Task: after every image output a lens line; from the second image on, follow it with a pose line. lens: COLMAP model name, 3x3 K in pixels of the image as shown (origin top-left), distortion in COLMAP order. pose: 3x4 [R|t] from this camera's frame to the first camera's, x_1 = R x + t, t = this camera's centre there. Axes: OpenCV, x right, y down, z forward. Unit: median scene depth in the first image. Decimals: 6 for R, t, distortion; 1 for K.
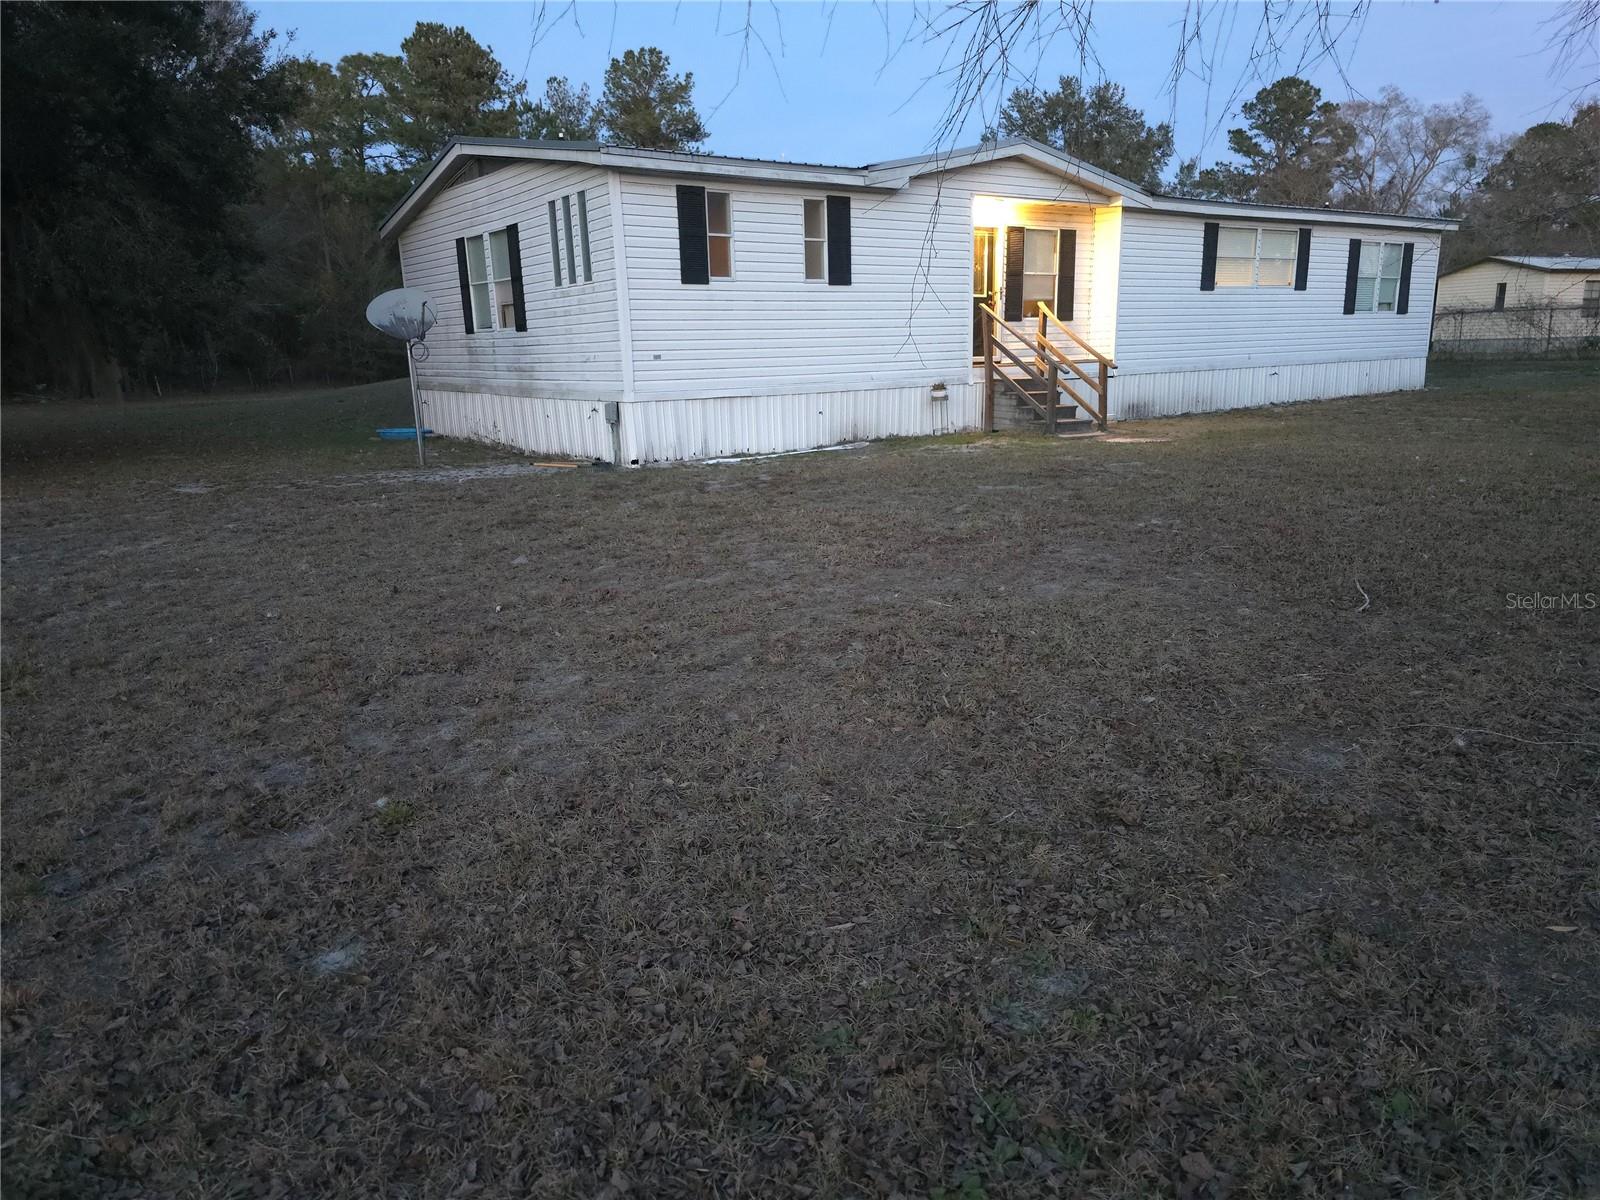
lens RADIAL K [[1105.9, 0, 800.0], [0, 1105.9, 600.0], [0, 0, 1]] dist [0.057755, 0.000412]
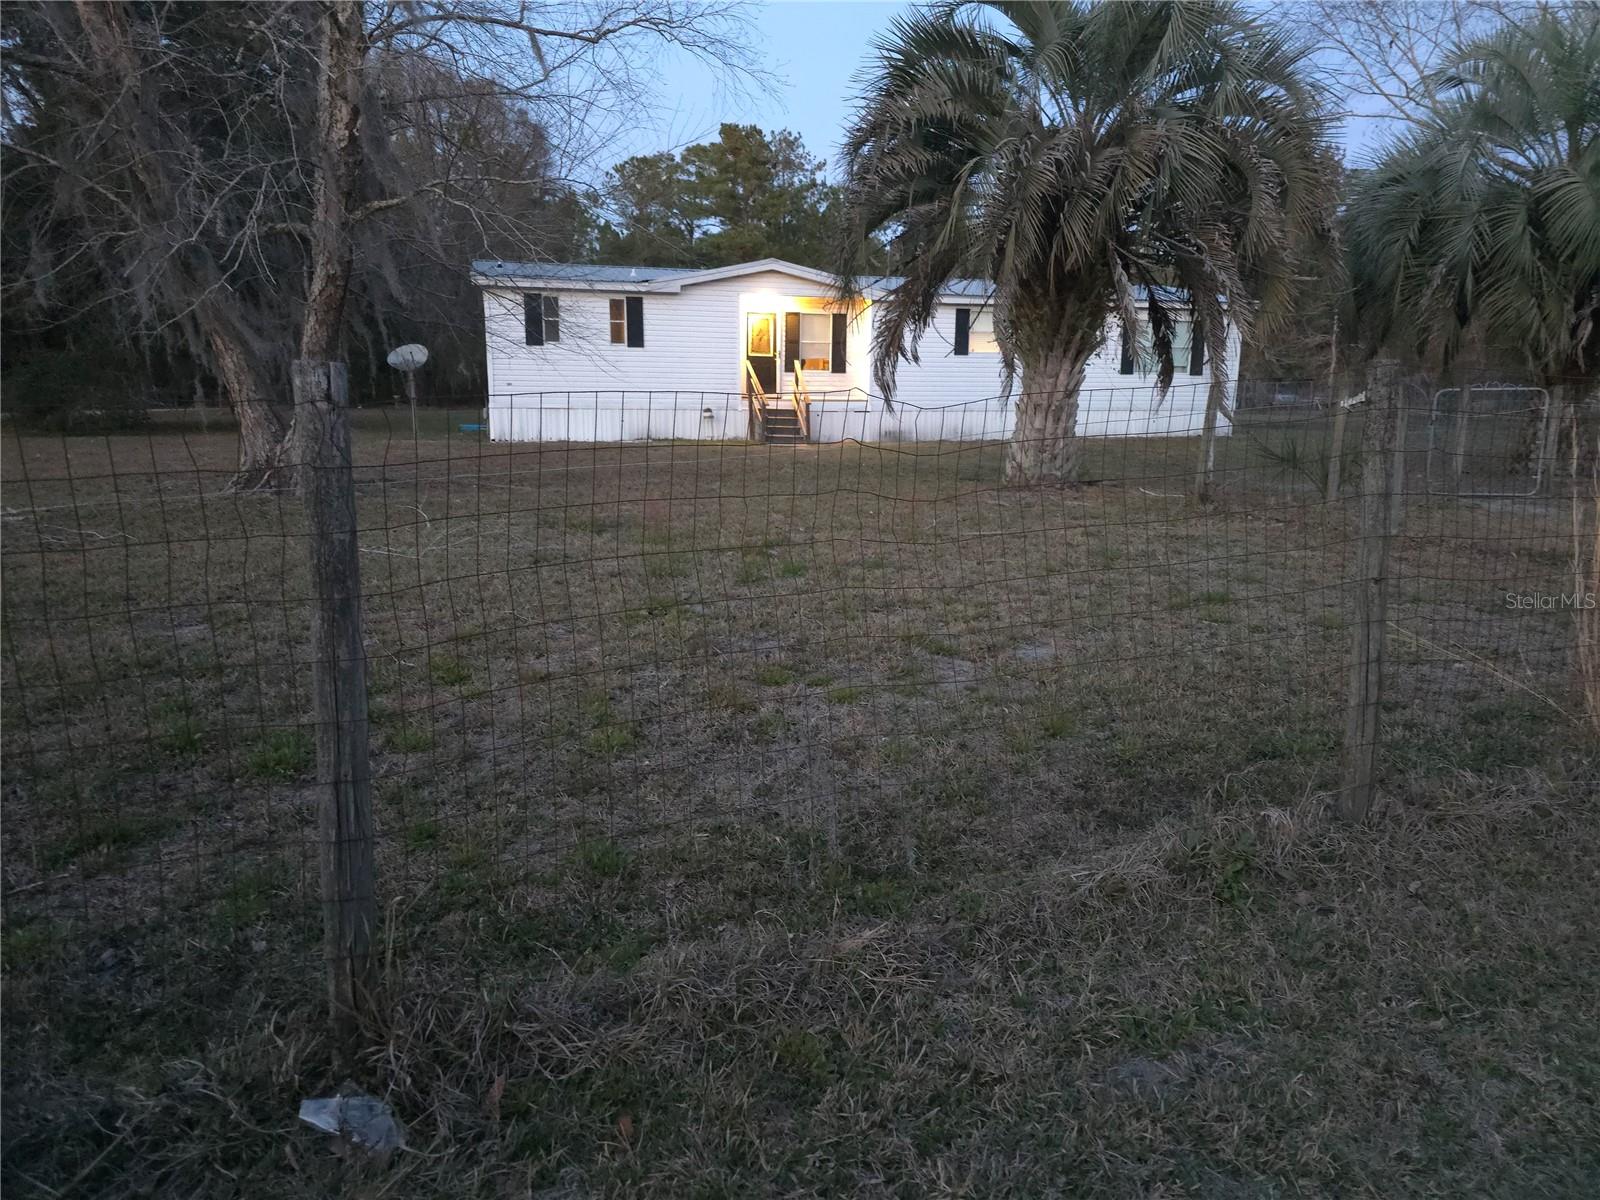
lens RADIAL K [[1105.9, 0, 800.0], [0, 1105.9, 600.0], [0, 0, 1]] dist [0.057755, 0.000412]
pose [[0.945577, 0.090163, -0.312657, 0.790208], [-0.101530, 0.994627, -0.020234, 0.104690], [0.309152, 0.050877, 0.949651, -0.490723]]
